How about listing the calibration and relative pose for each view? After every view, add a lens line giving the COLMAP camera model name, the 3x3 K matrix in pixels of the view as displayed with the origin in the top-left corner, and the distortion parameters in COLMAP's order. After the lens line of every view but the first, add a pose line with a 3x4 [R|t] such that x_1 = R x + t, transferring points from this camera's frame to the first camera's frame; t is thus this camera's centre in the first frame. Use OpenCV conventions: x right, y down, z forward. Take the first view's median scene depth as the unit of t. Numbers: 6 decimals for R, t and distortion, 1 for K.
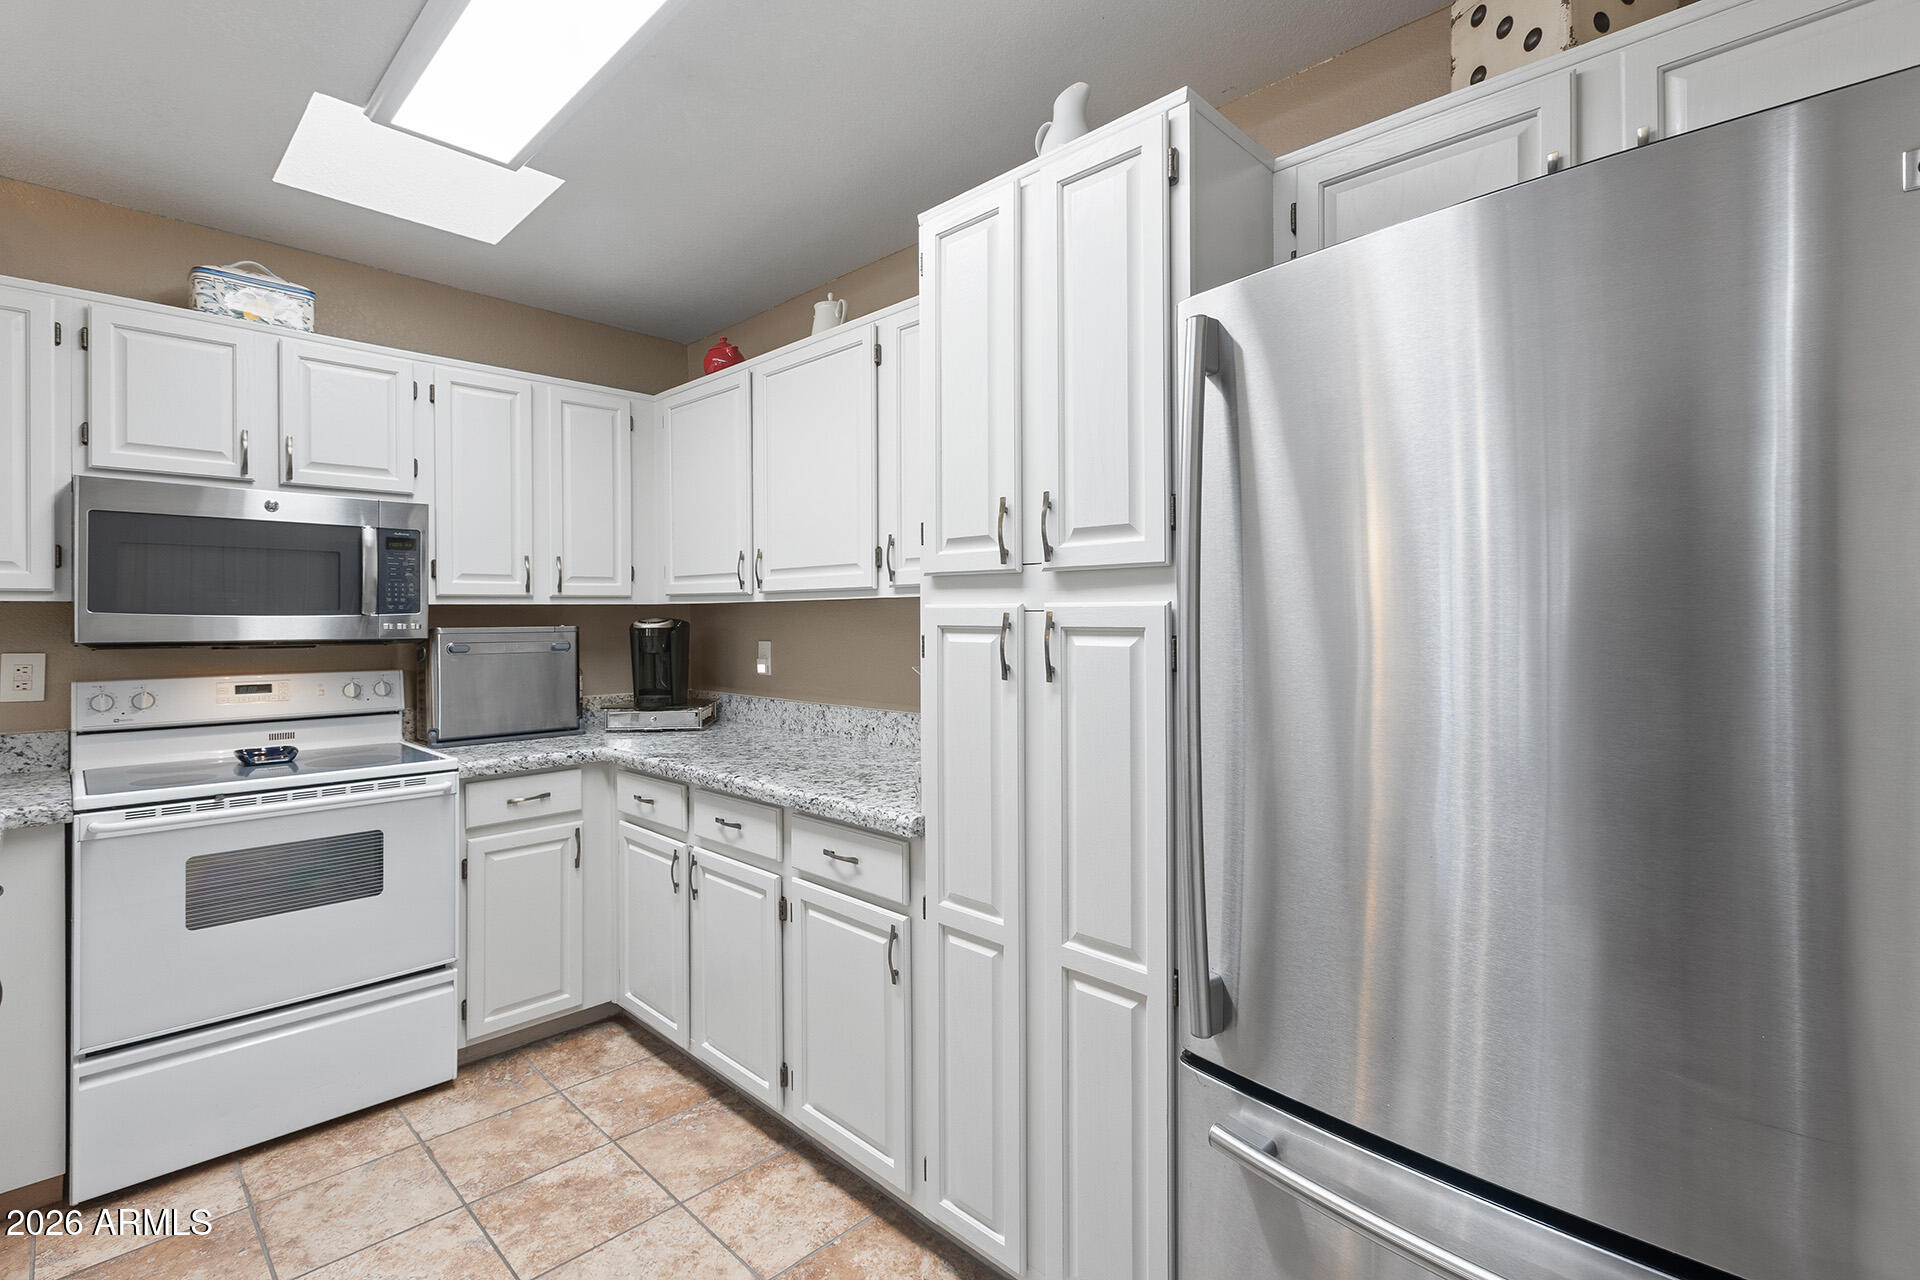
lens RADIAL K [[879.6, 0, 939.1], [0, 879.6, 615.5], [0, 0, 1]] dist [0.001599, -0.001229]
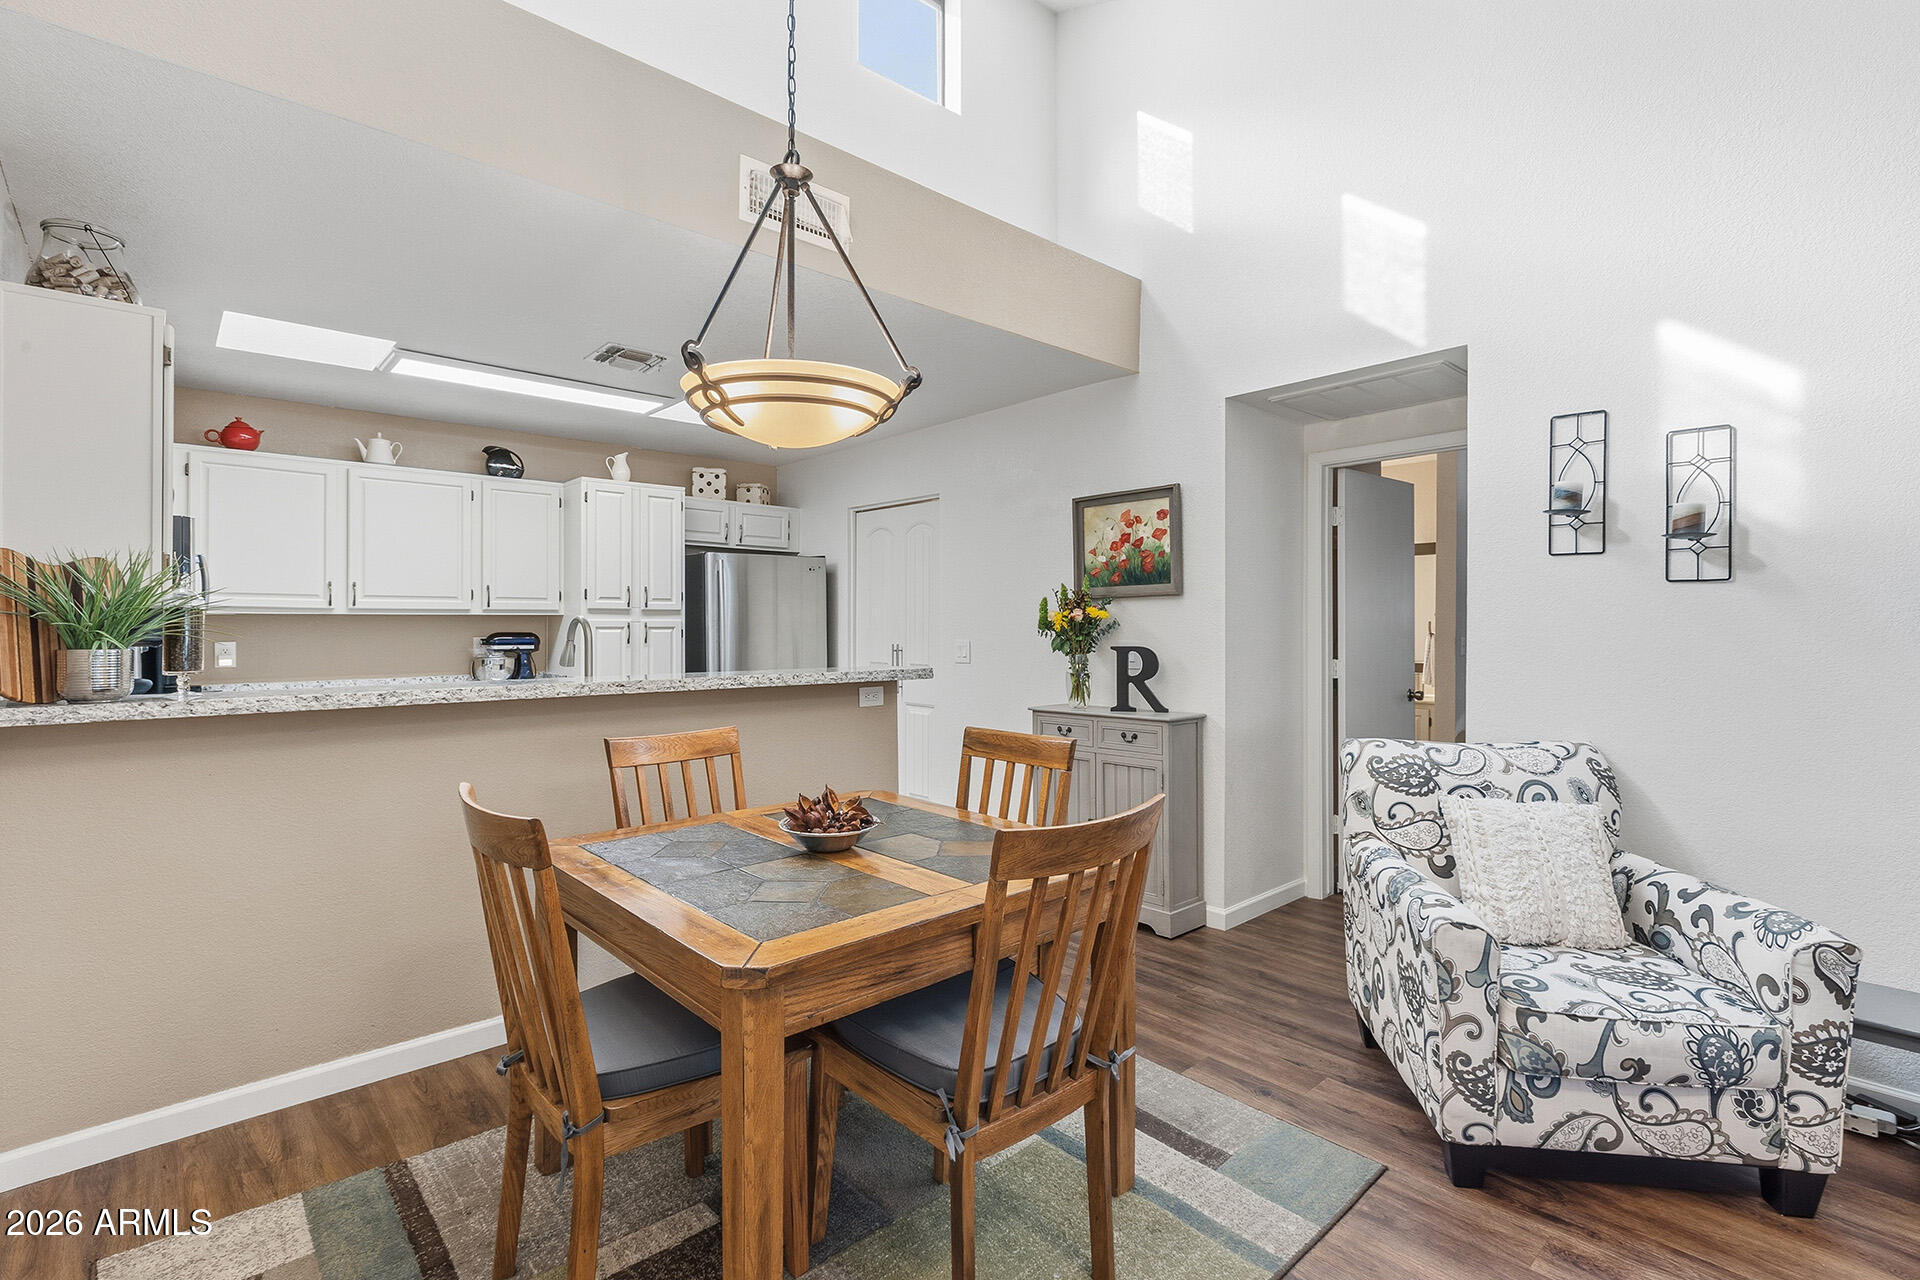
lens RADIAL K [[879.6, 0, 969.4], [0, 879.6, 626.0], [0, 0, 1]] dist [0.001599, -0.001229]
pose [[0.040802, 0.003273, 0.999162, -2.101275], [0.000513, 0.999994, -0.003296, 0.014026], [-0.999167, 0.000647, 0.040800, -0.244330]]
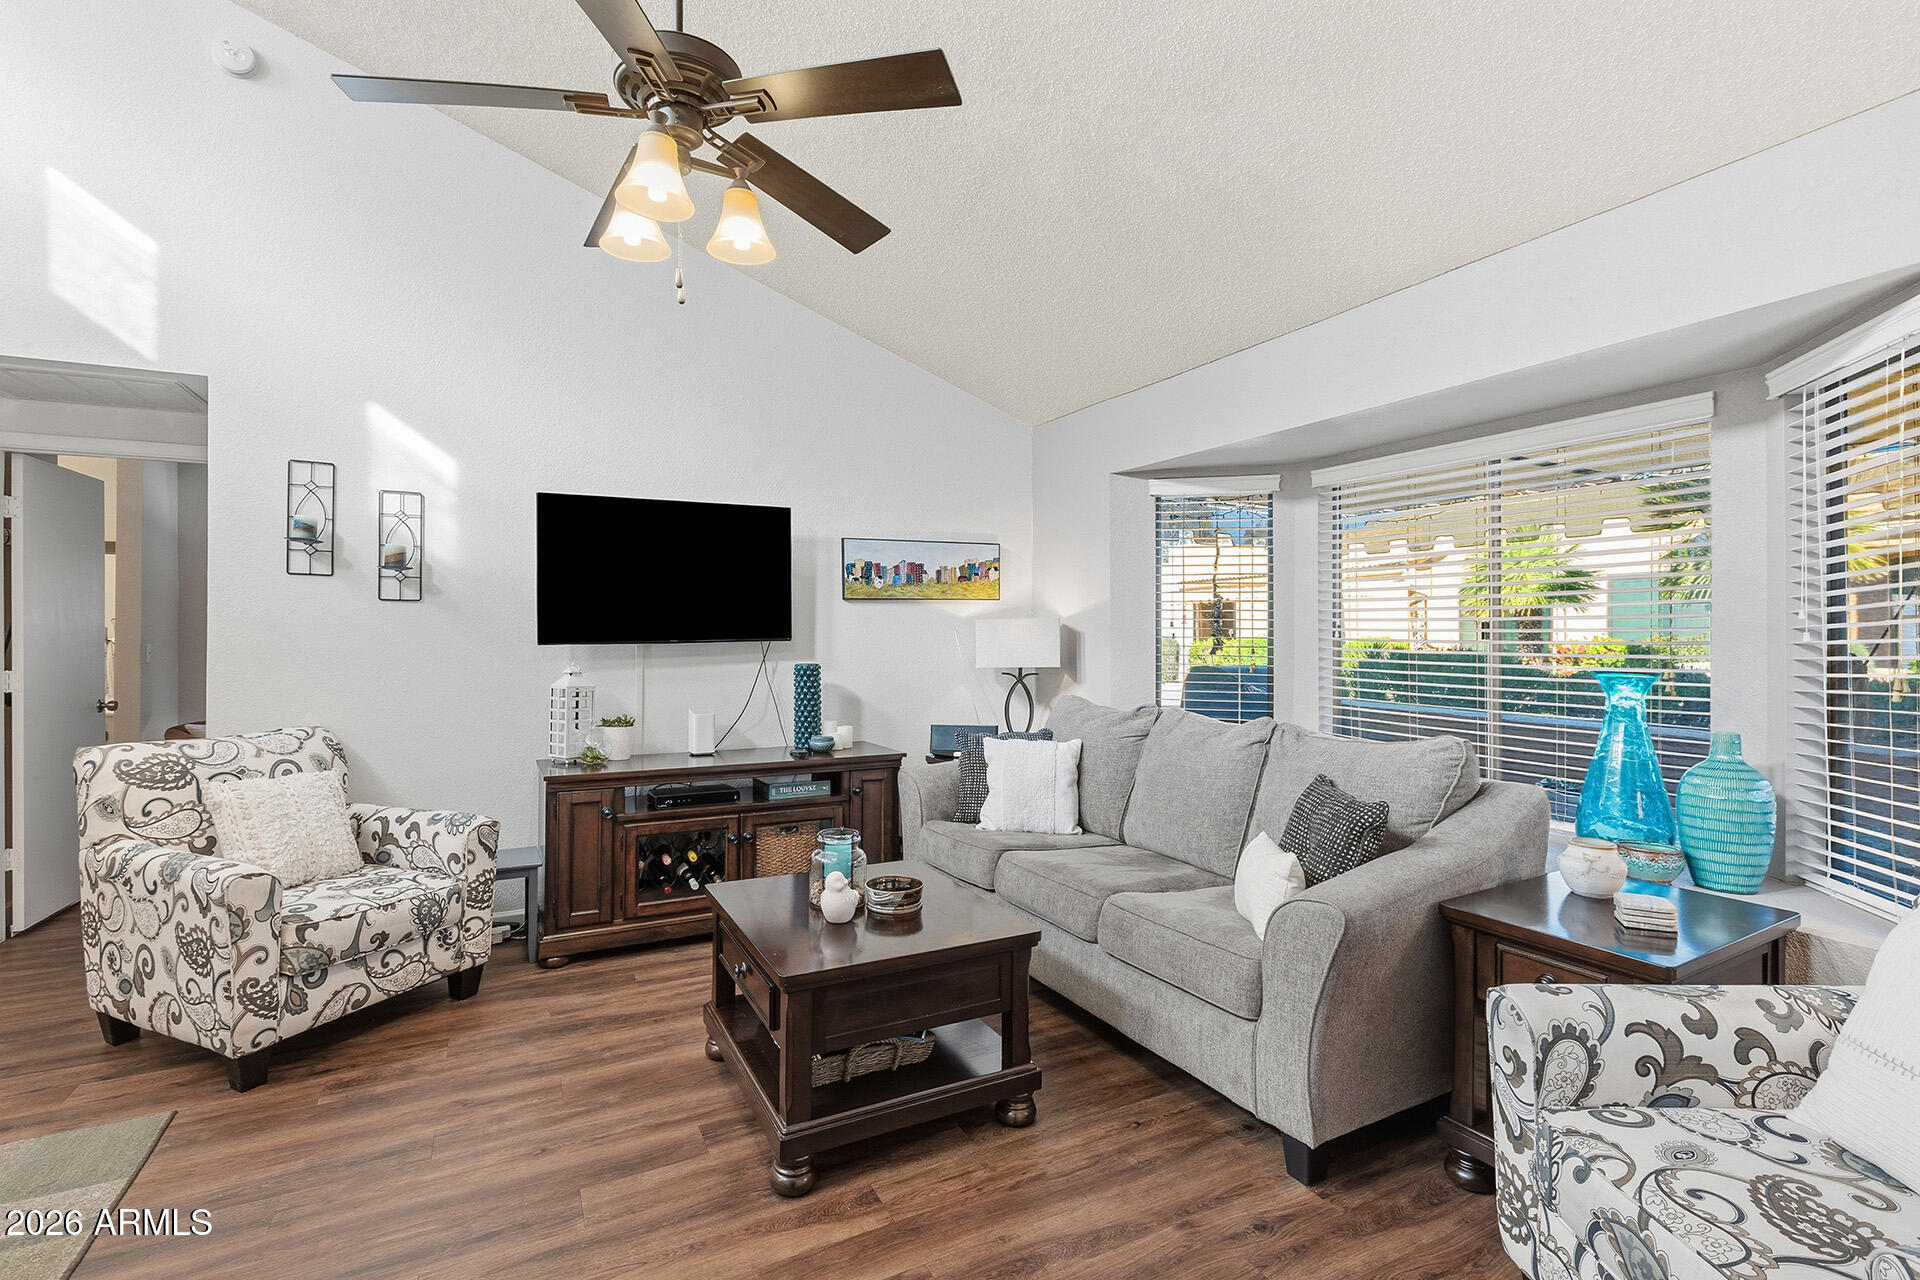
lens RADIAL K [[879.6, 0, 945.4], [0, 879.6, 632.2], [0, 0, 1]] dist [0.001599, -0.001229]
pose [[-0.951872, 0.004265, 0.306466, -2.343947], [0.003972, 0.999991, -0.001581, 0.016328], [-0.306470, -0.000287, -0.951880, 0.063860]]
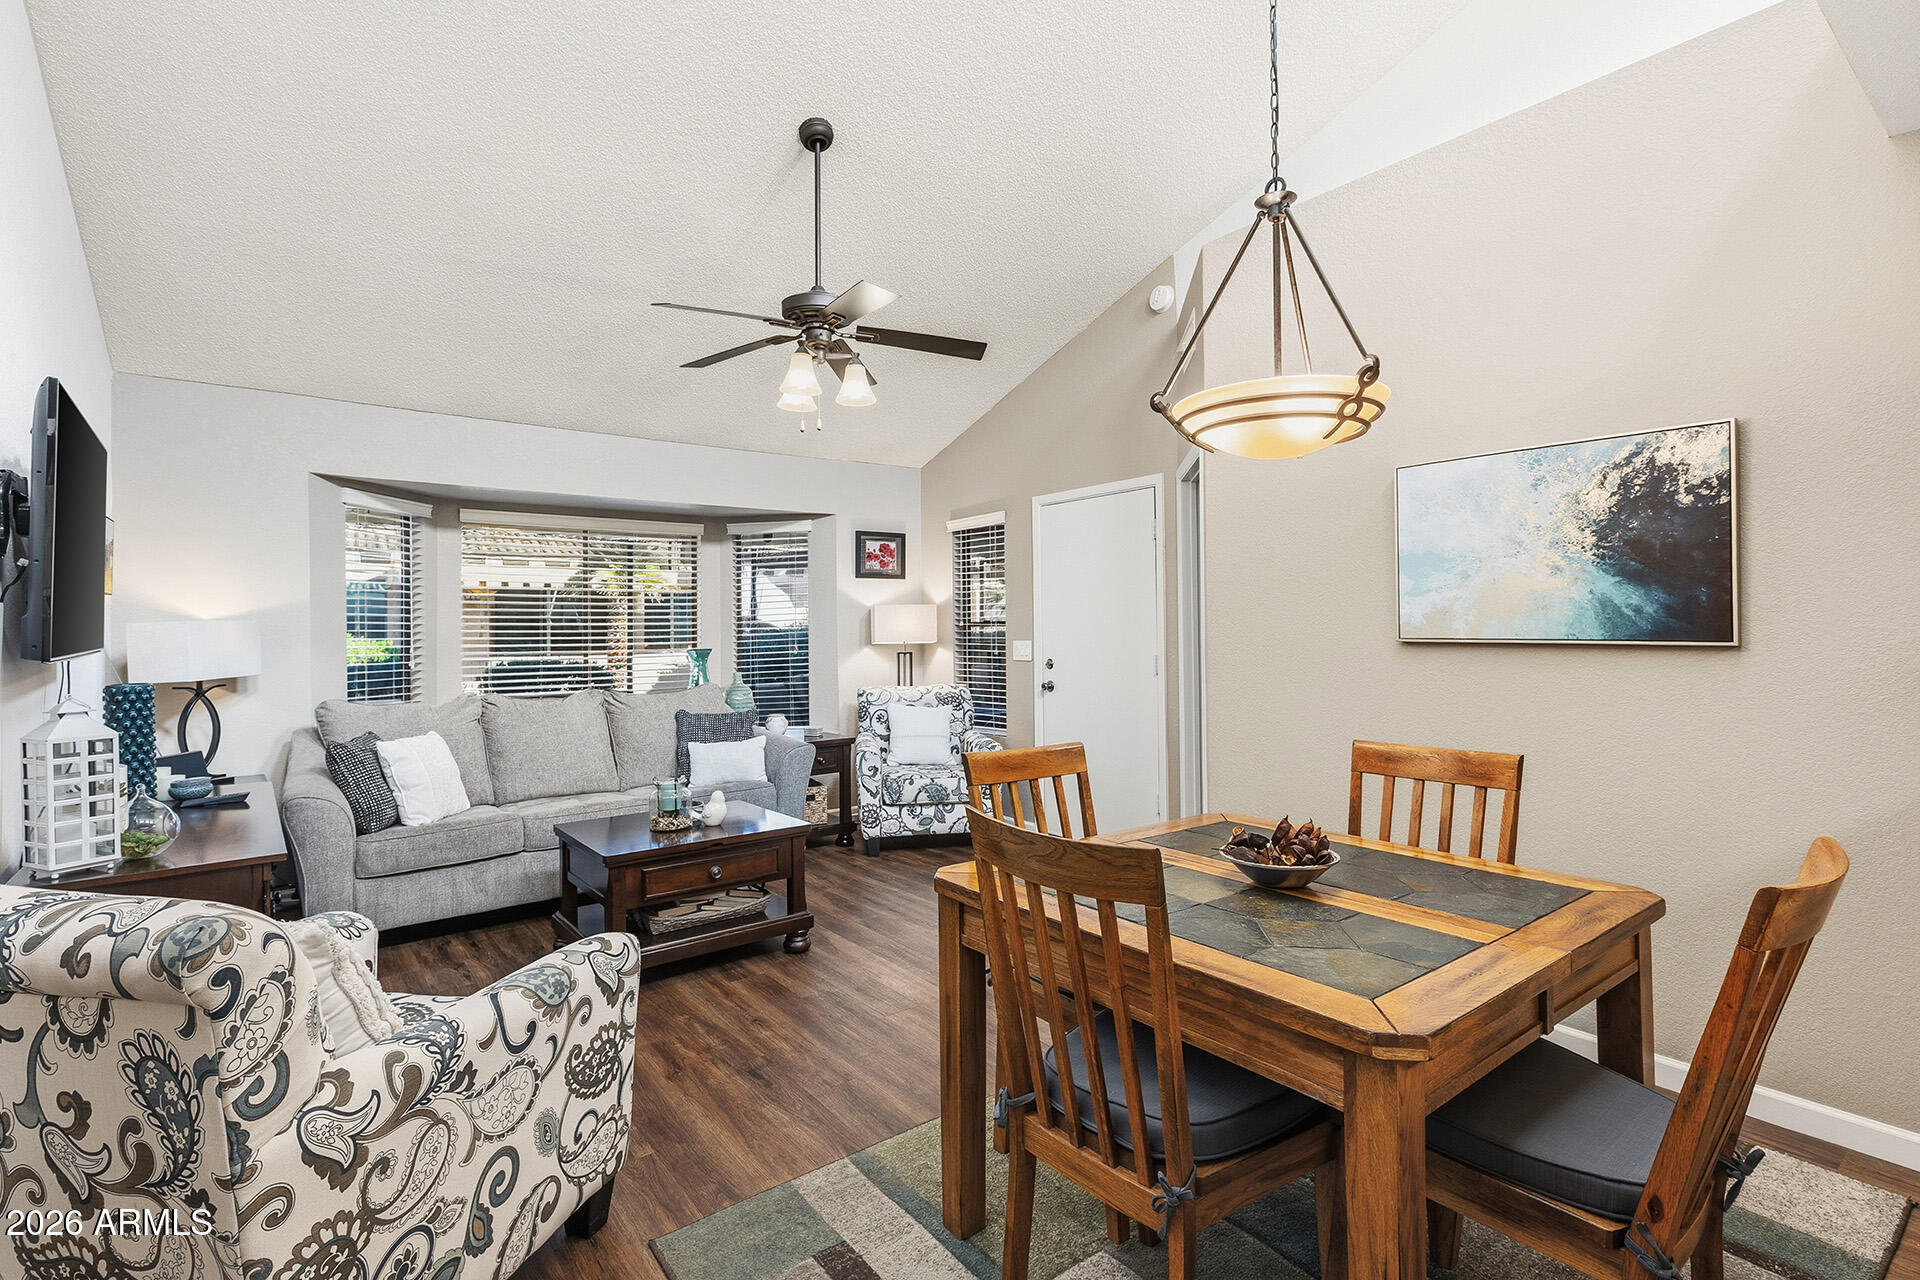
lens RADIAL K [[879.6, 0, 943.0], [0, 879.6, 618.3], [0, 0, 1]] dist [0.001599, -0.001229]
pose [[-0.121182, -0.006149, -0.992611, -0.418278], [0.009762, 0.999925, -0.007386, 0.002764], [0.992582, -0.010585, -0.121113, -0.270617]]
